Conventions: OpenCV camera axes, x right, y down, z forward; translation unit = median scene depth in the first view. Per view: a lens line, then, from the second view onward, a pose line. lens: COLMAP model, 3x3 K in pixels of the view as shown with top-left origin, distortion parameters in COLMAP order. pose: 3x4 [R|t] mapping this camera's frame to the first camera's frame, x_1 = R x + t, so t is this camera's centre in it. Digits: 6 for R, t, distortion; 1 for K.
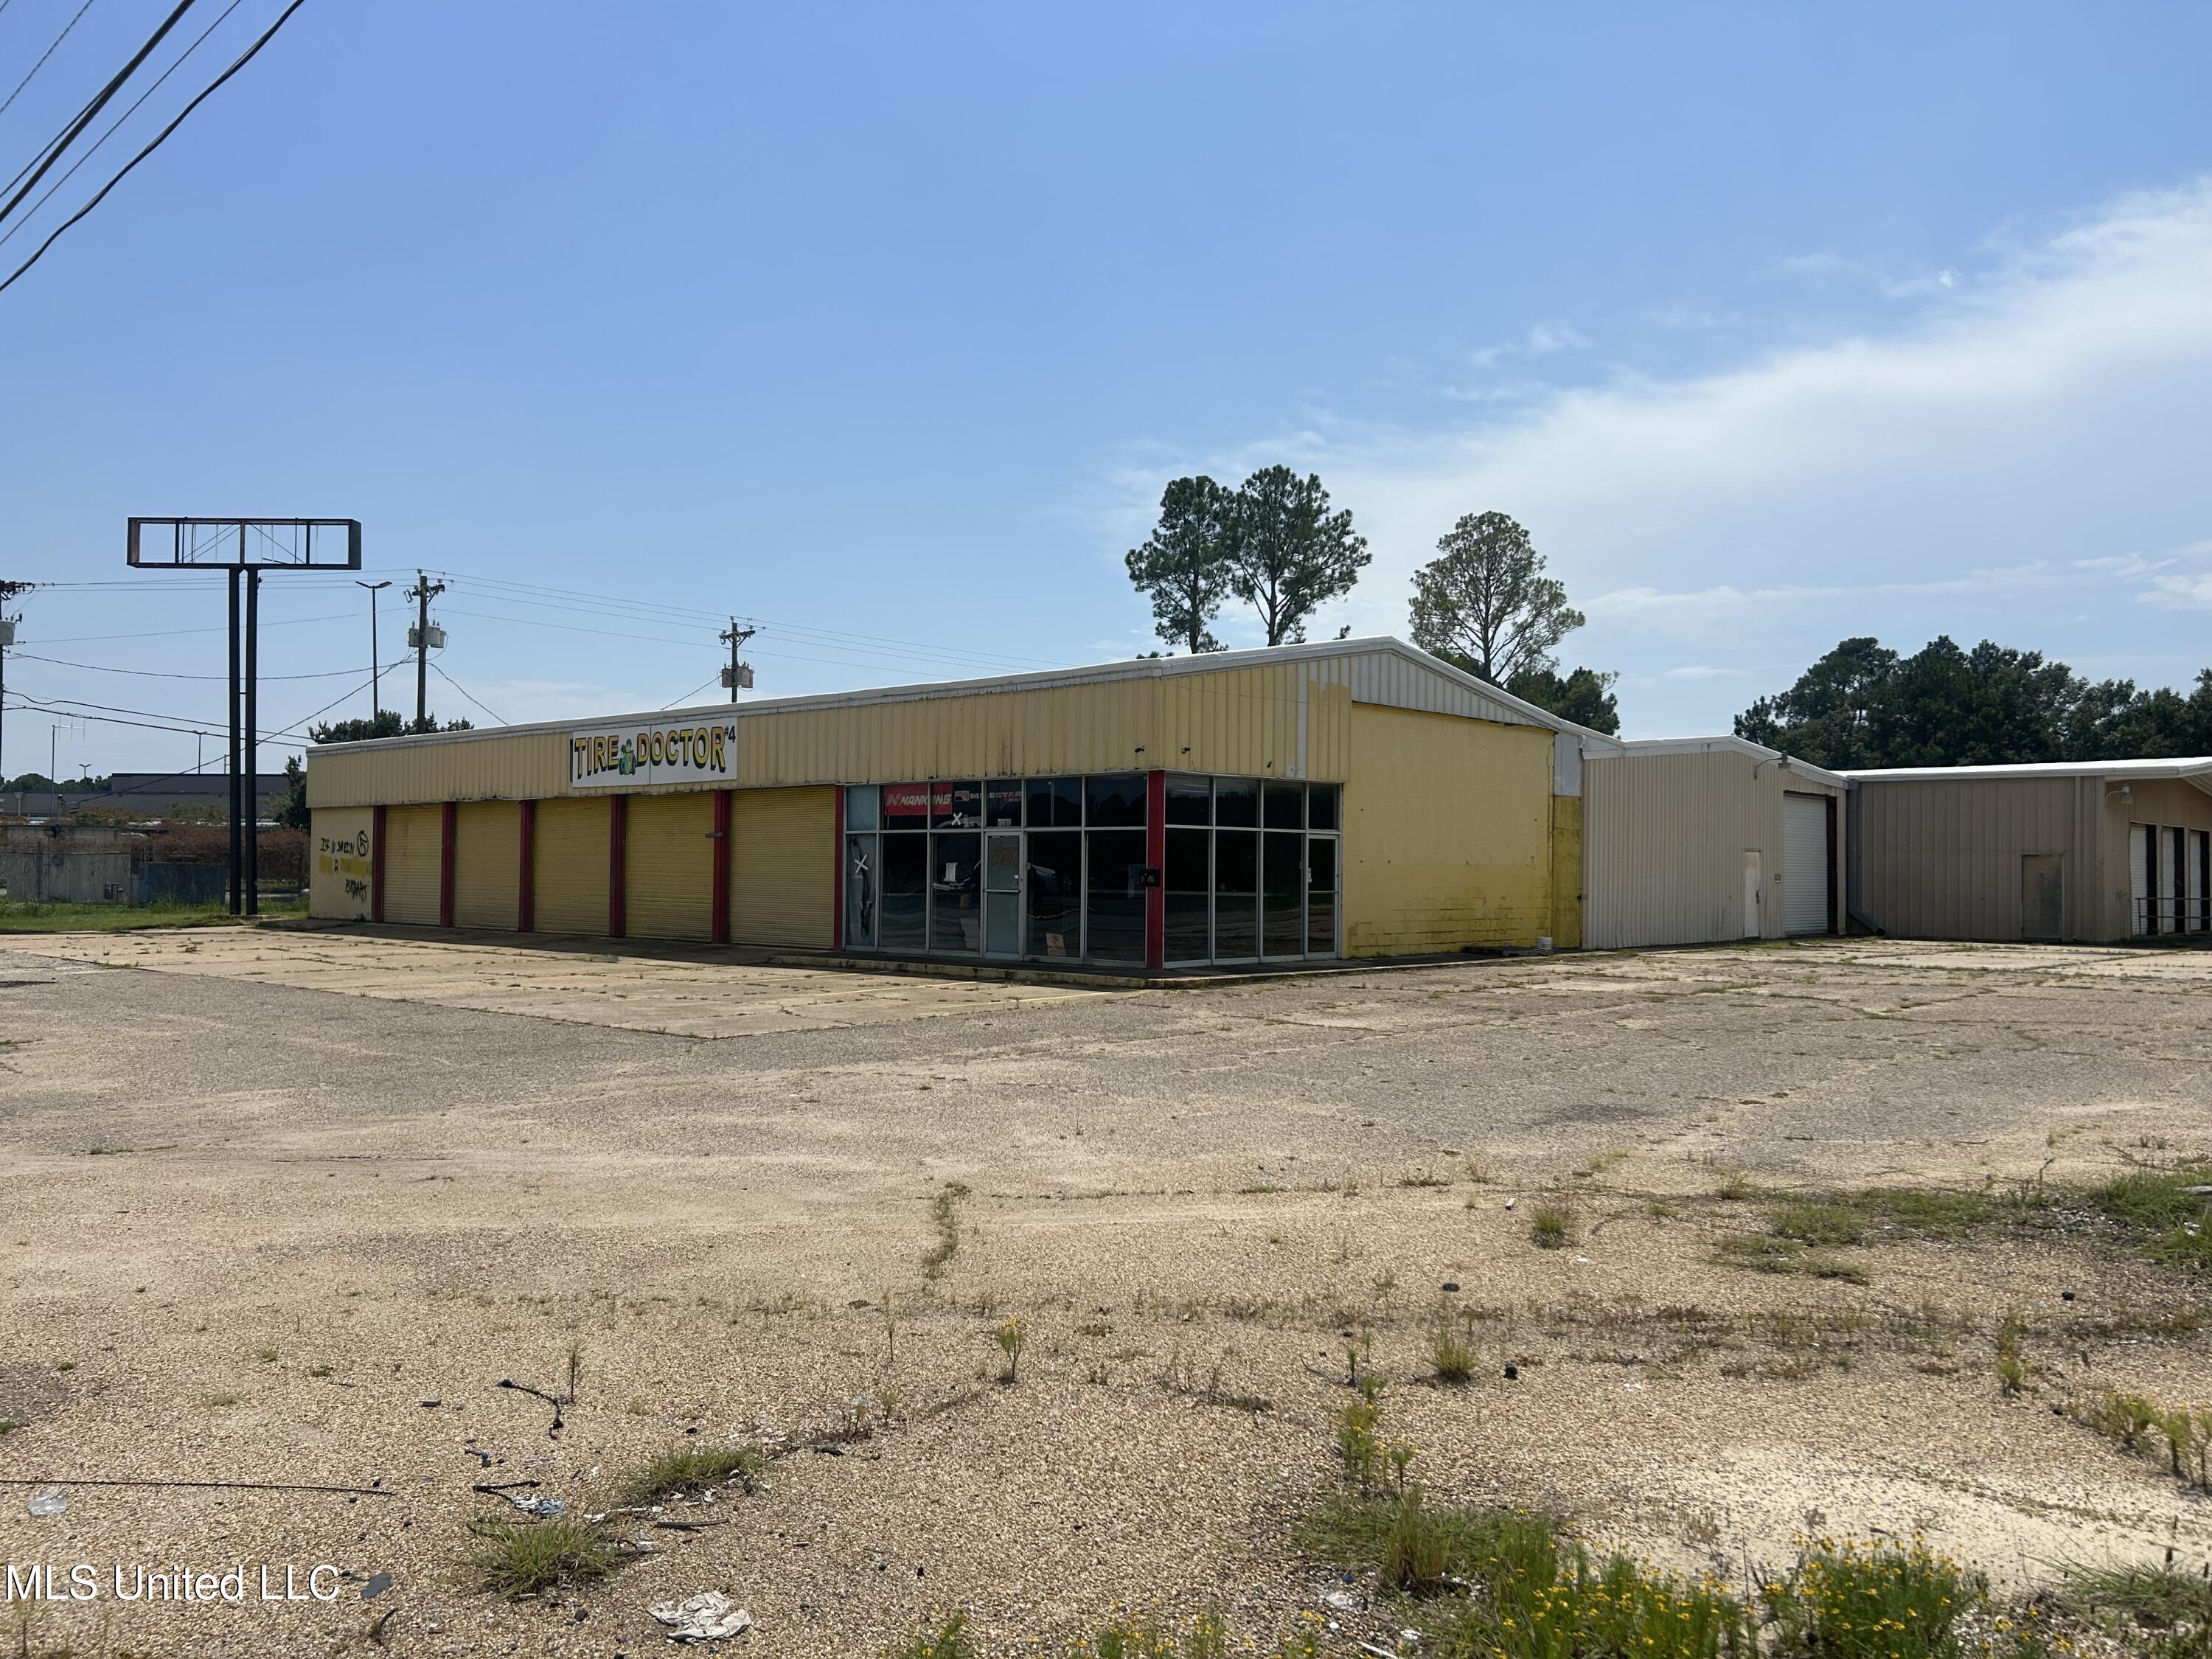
lens RADIAL K [[1661.8, 0, 1105.8], [0, 1661.8, 835.3], [0, 0, 1]] dist [0.010899, -0.053200]
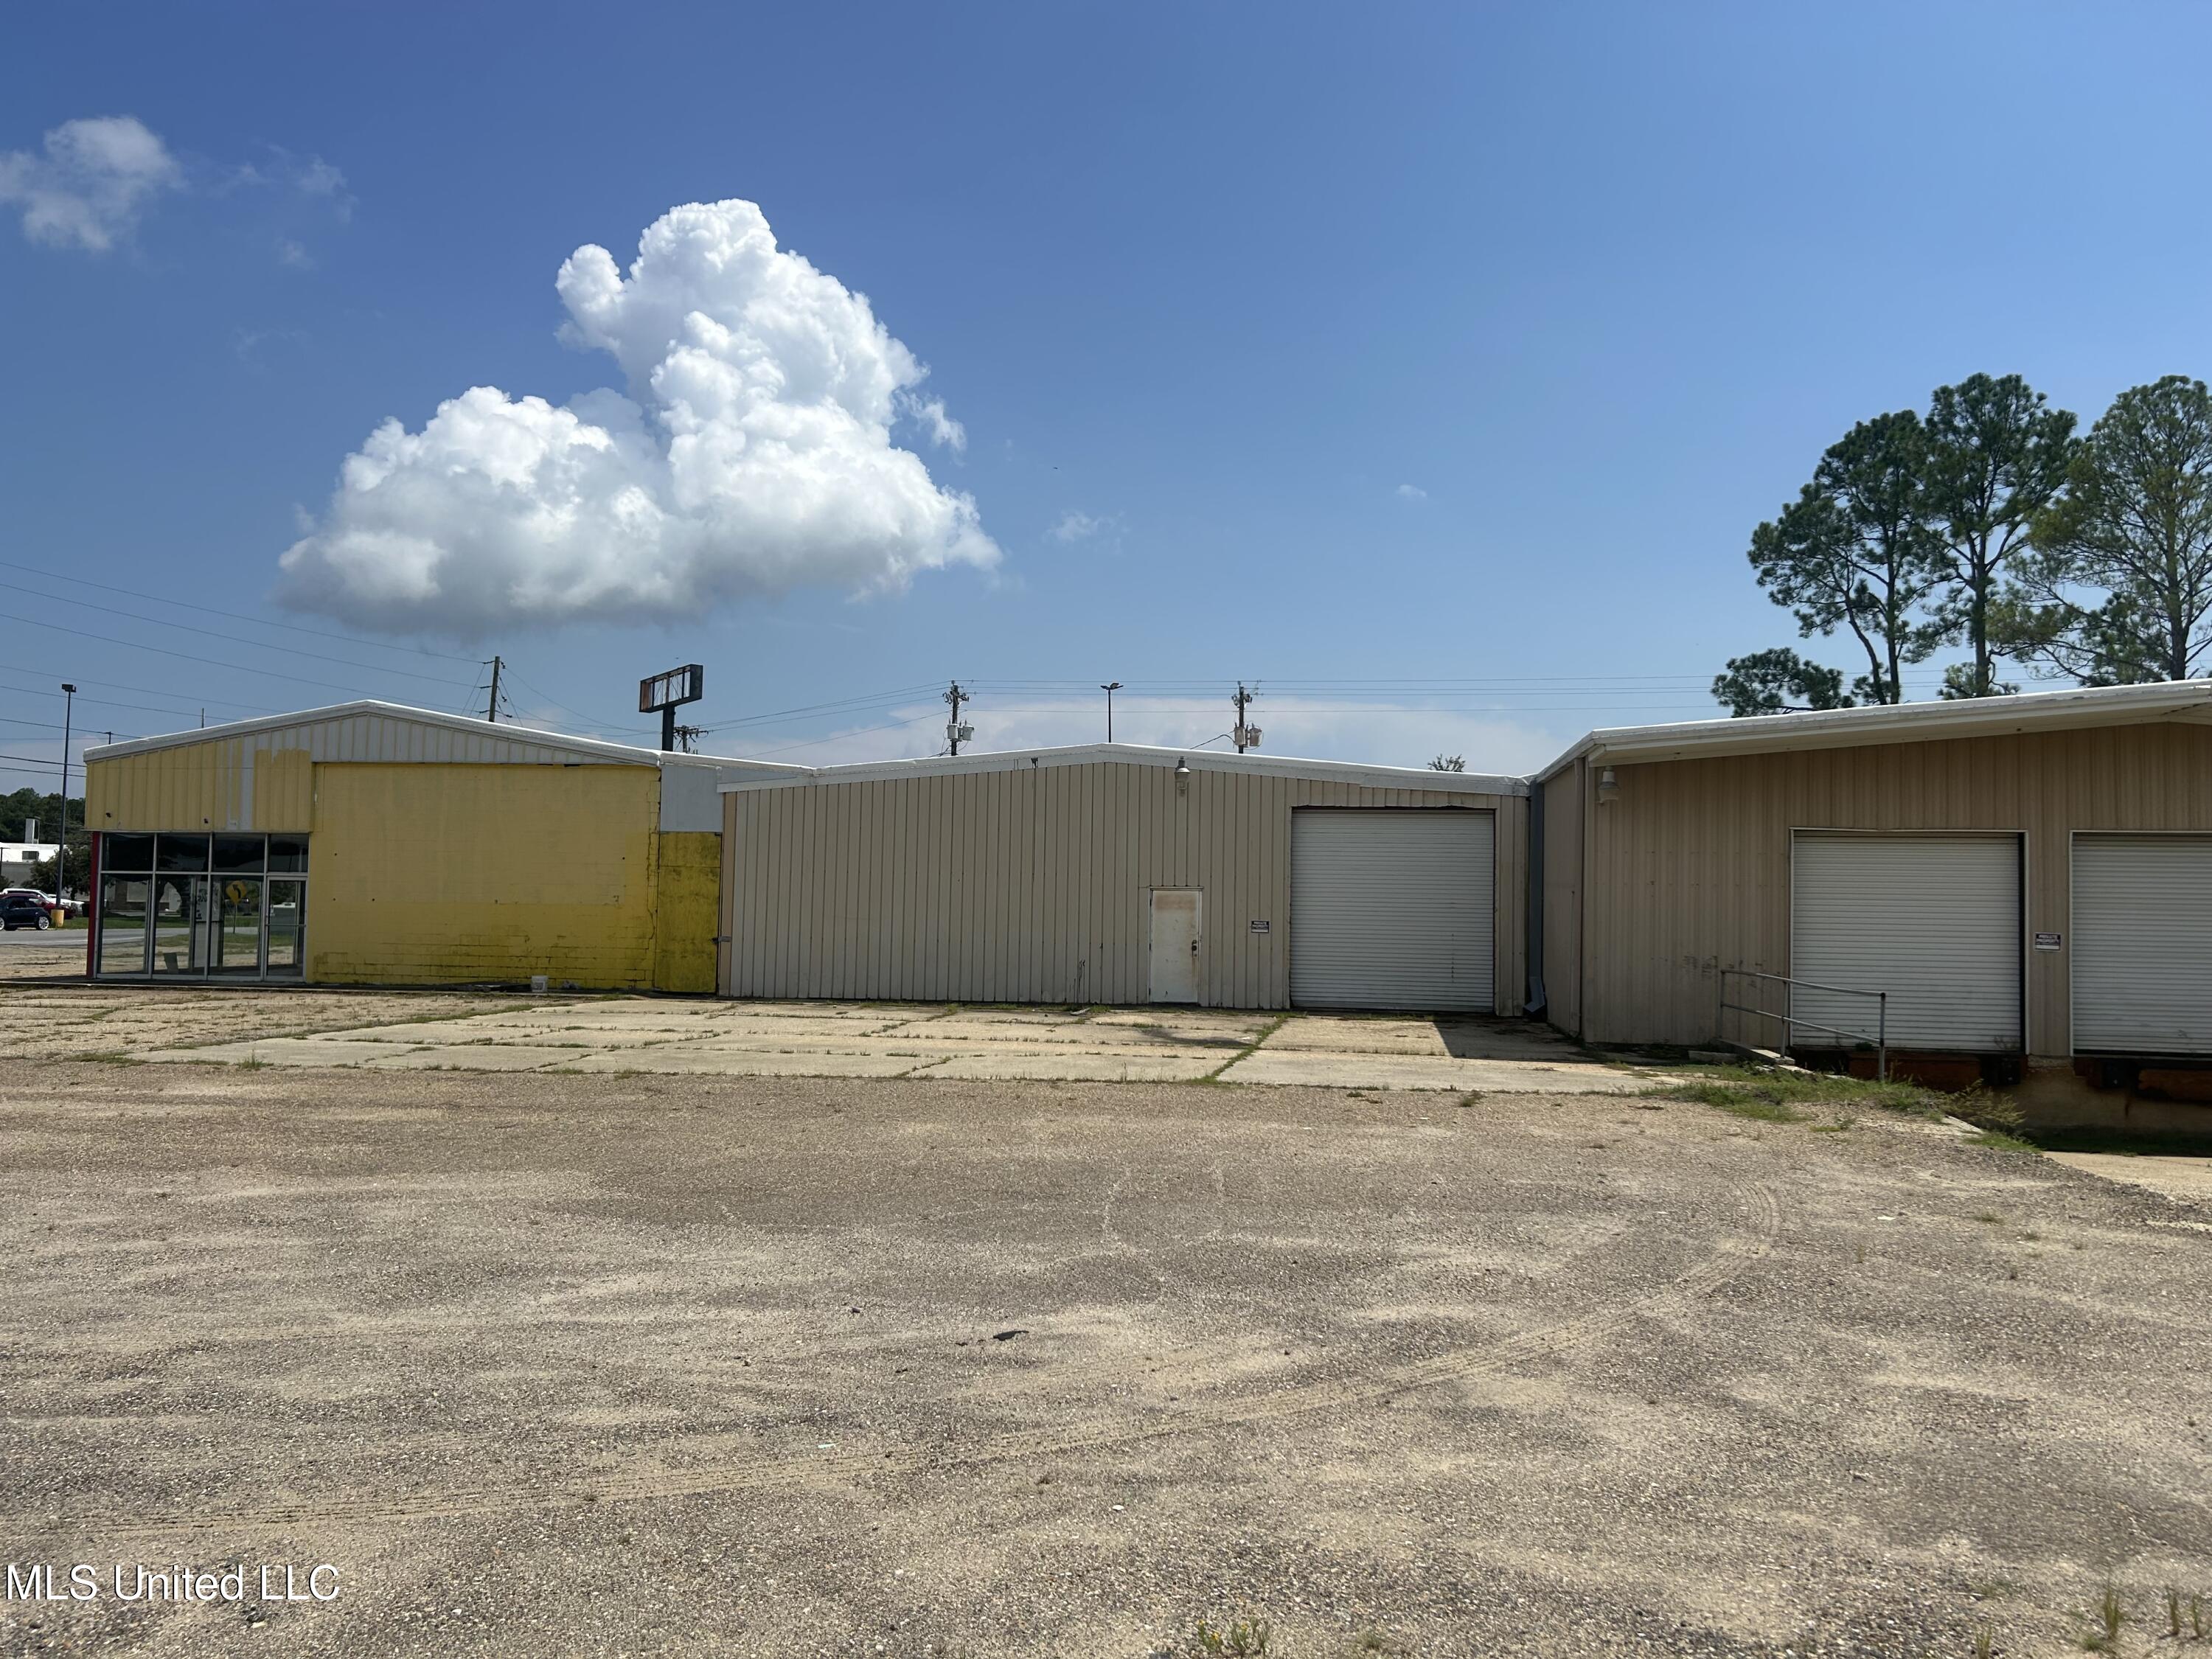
lens RADIAL K [[1661.8, 0, 1099.0], [0, 1661.8, 823.2], [0, 0, 1]] dist [0.010899, -0.053200]
pose [[0.565097, -0.043820, -0.823860, 1.169874], [0.005944, 0.998779, -0.049046, 0.018860], [0.825003, 0.022818, 0.564667, 0.652345]]
